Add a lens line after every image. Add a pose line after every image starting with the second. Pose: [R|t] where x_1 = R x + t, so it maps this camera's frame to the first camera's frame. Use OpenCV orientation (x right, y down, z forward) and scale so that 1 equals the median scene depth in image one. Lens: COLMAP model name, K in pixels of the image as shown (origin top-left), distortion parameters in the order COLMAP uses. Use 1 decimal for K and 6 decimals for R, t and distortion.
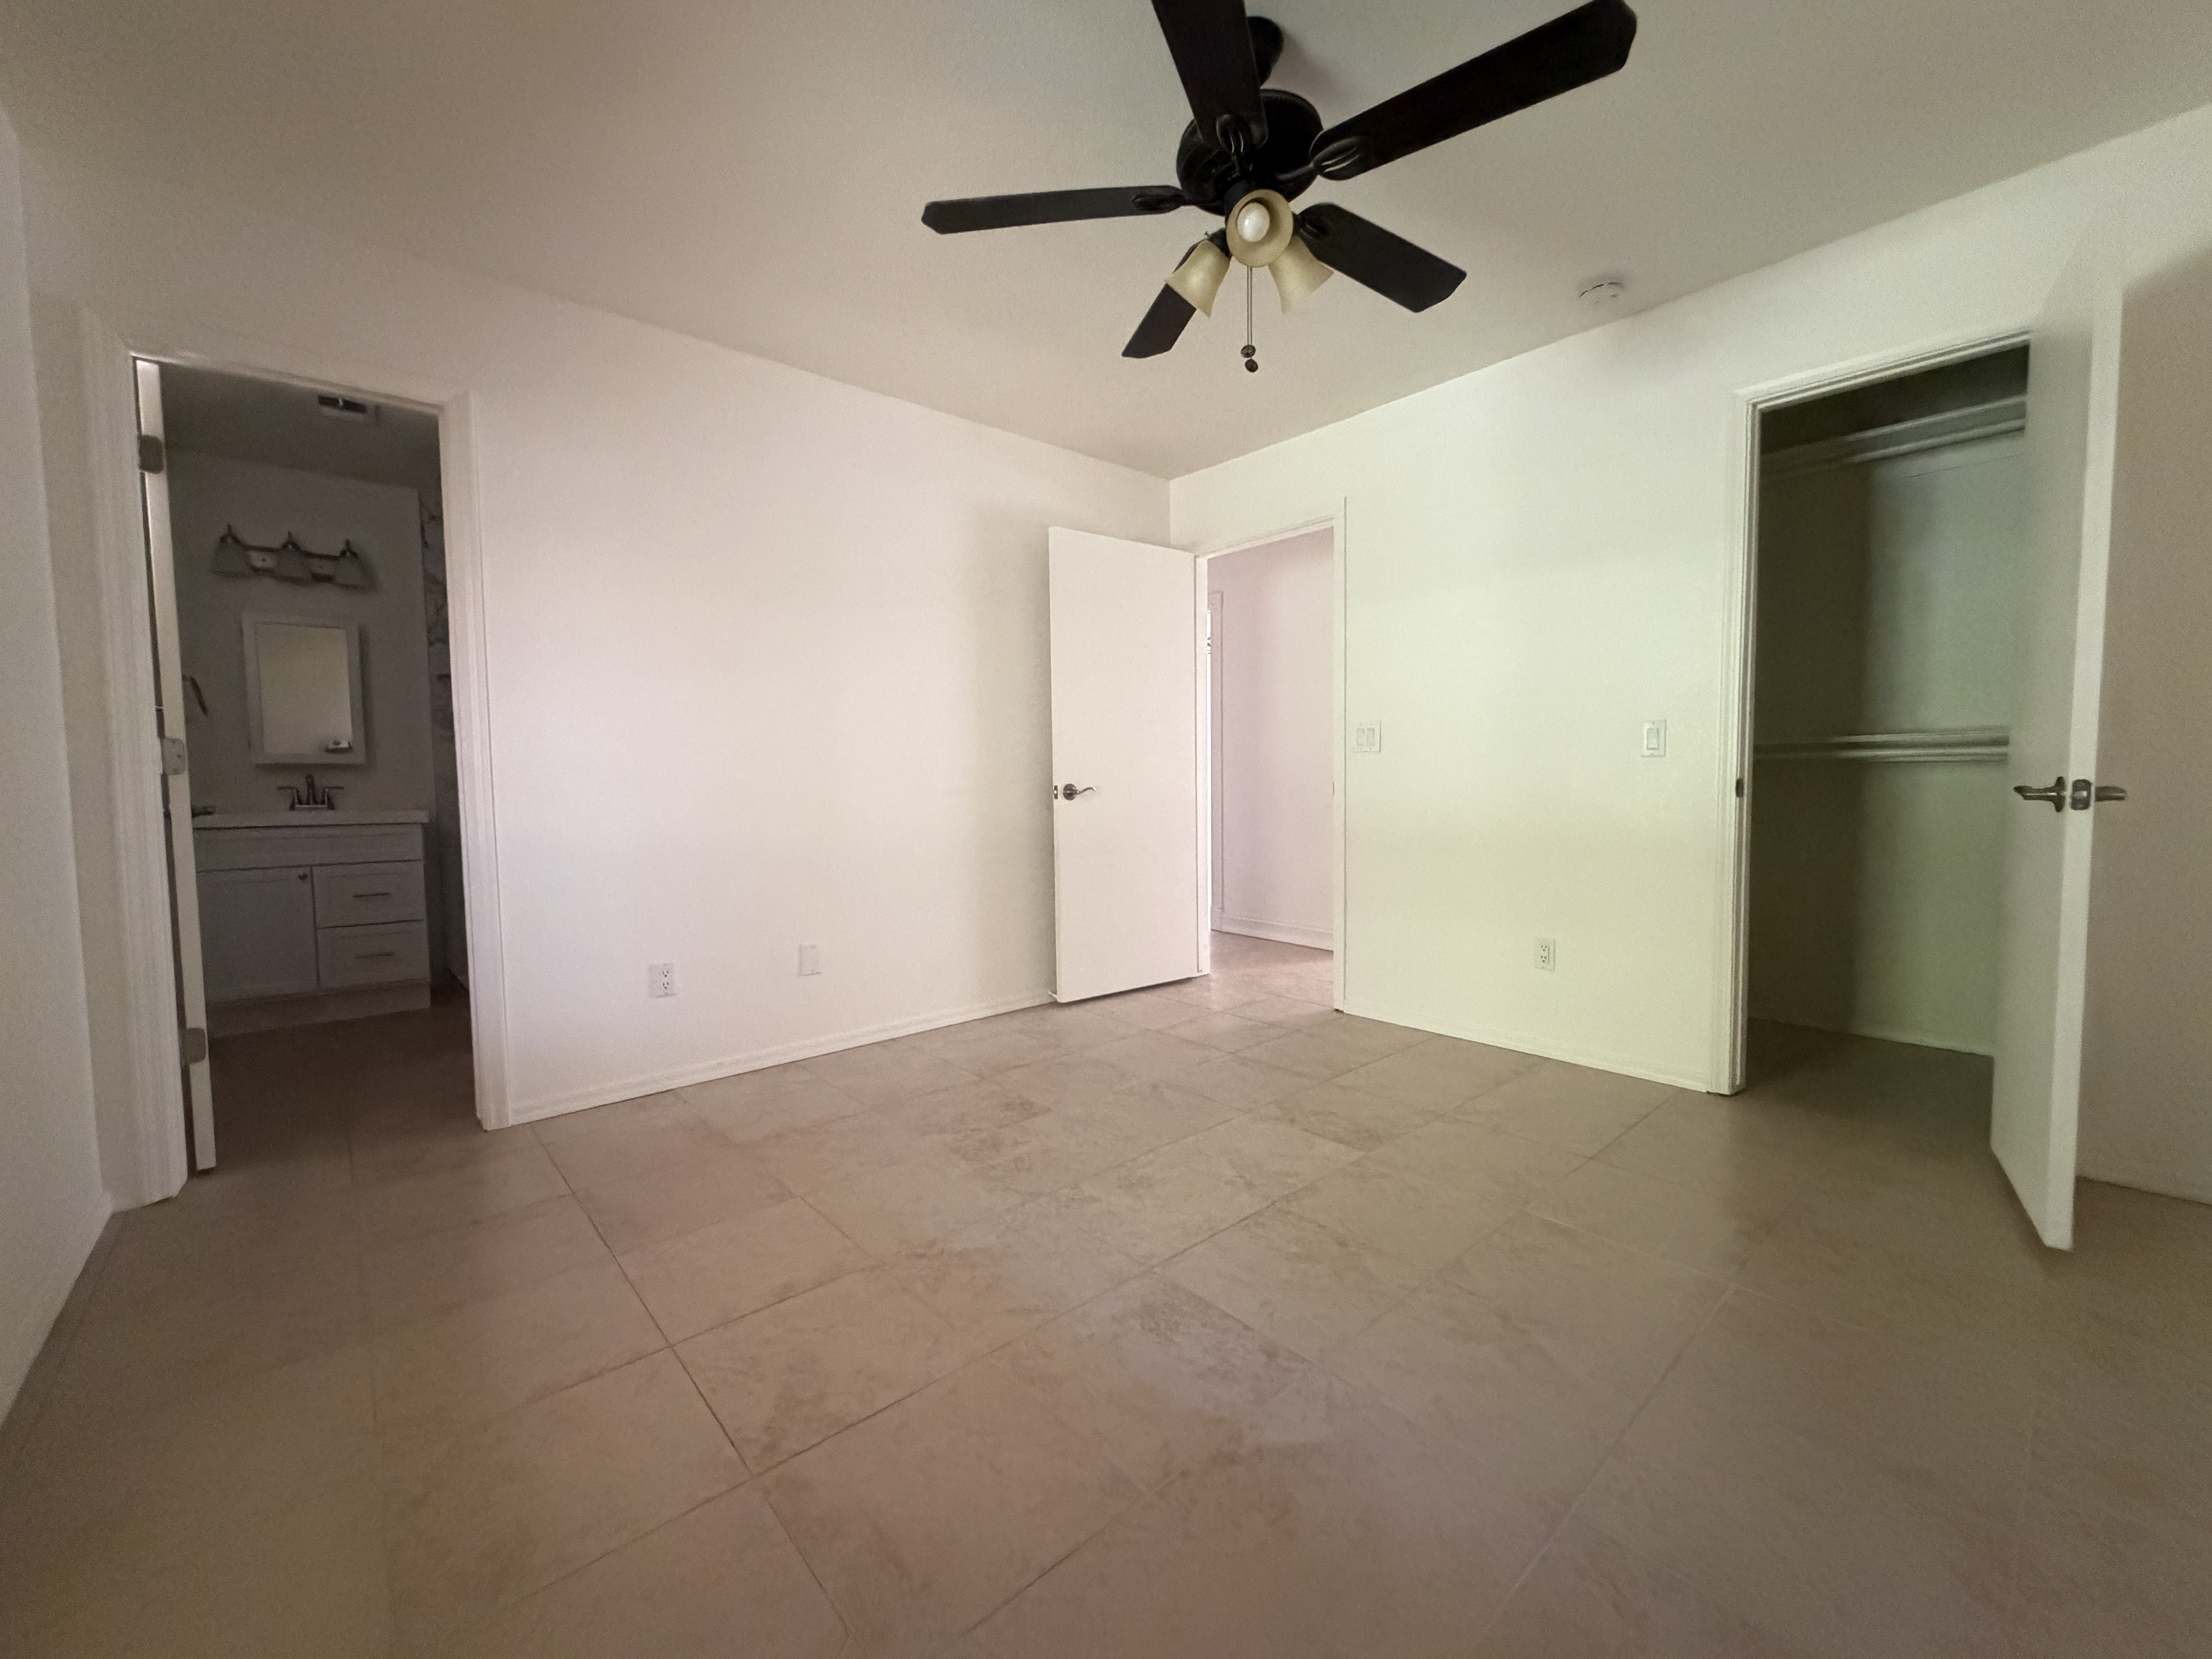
lens RADIAL K [[884.7, 0, 1112.6], [0, 884.7, 826.3], [0, 0, 1]] dist [0.001021, -0.000135]
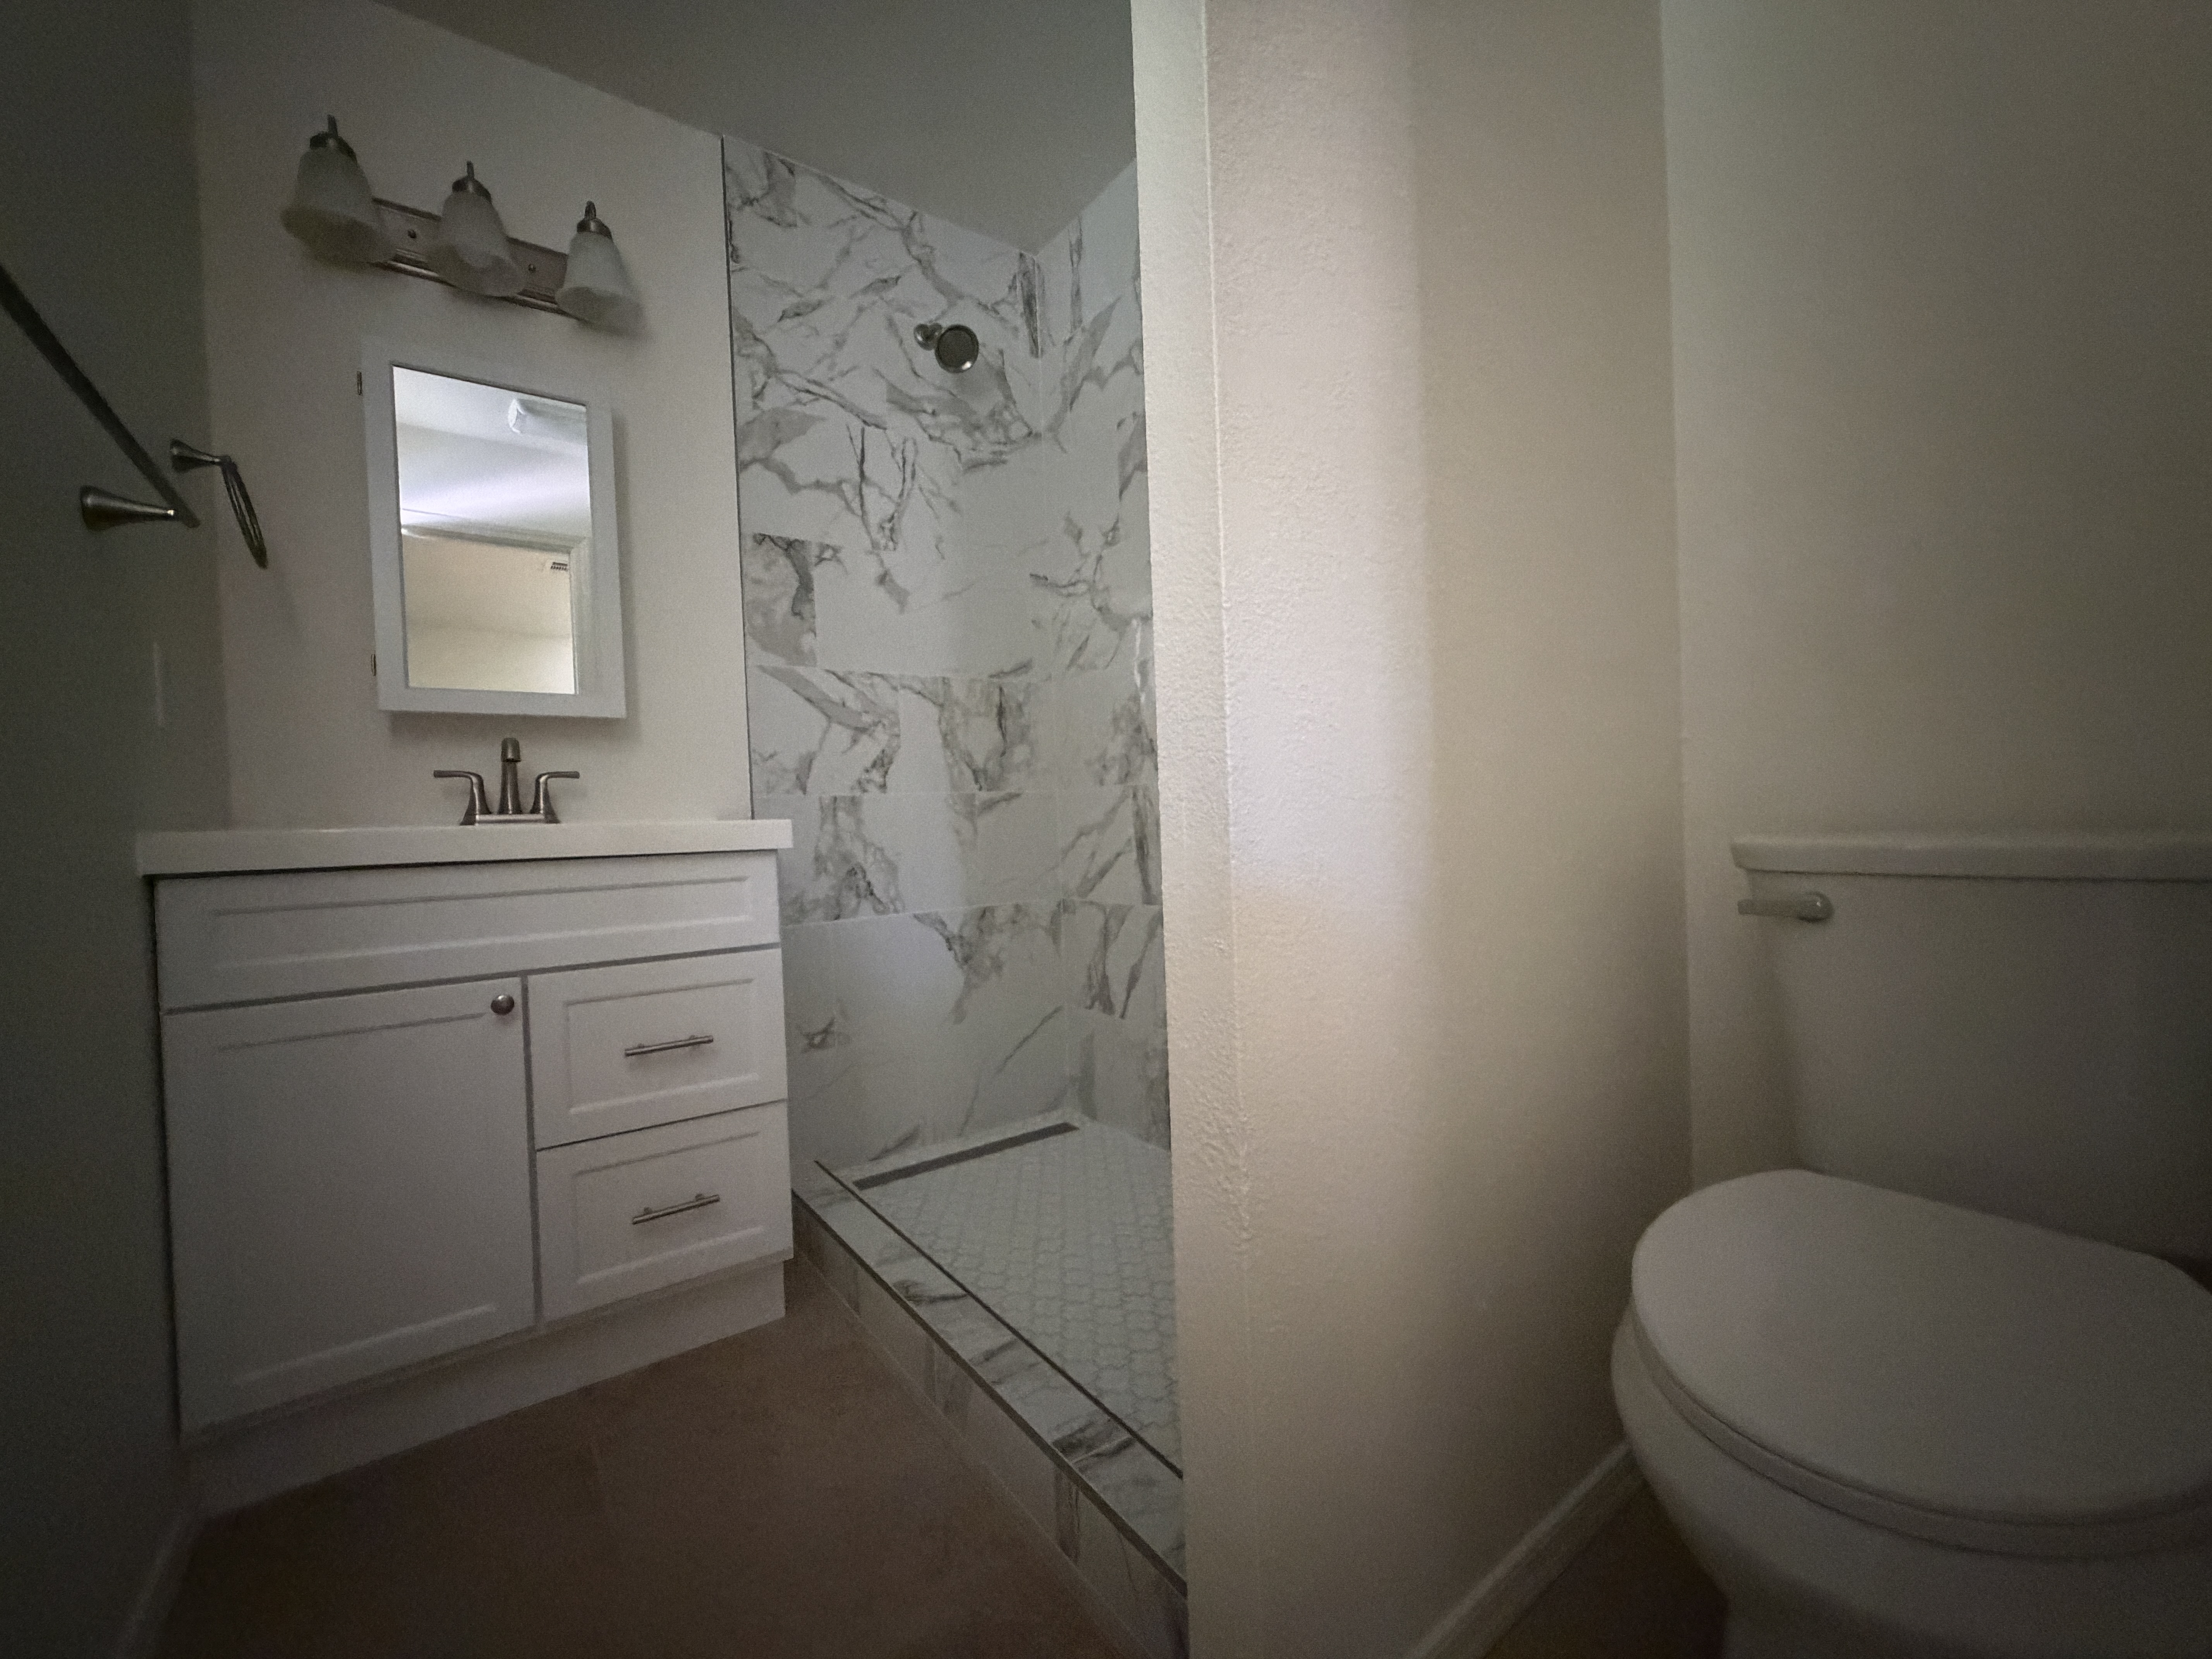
lens RADIAL K [[884.7, 0, 1100.2], [0, 884.7, 835.9], [0, 0, 1]] dist [0.001021, -0.000135]
pose [[0.994662, -0.022603, -0.100683, -0.598603], [0.018504, 0.998969, -0.041459, 0.007693], [0.101517, 0.039375, 0.994054, 0.626879]]
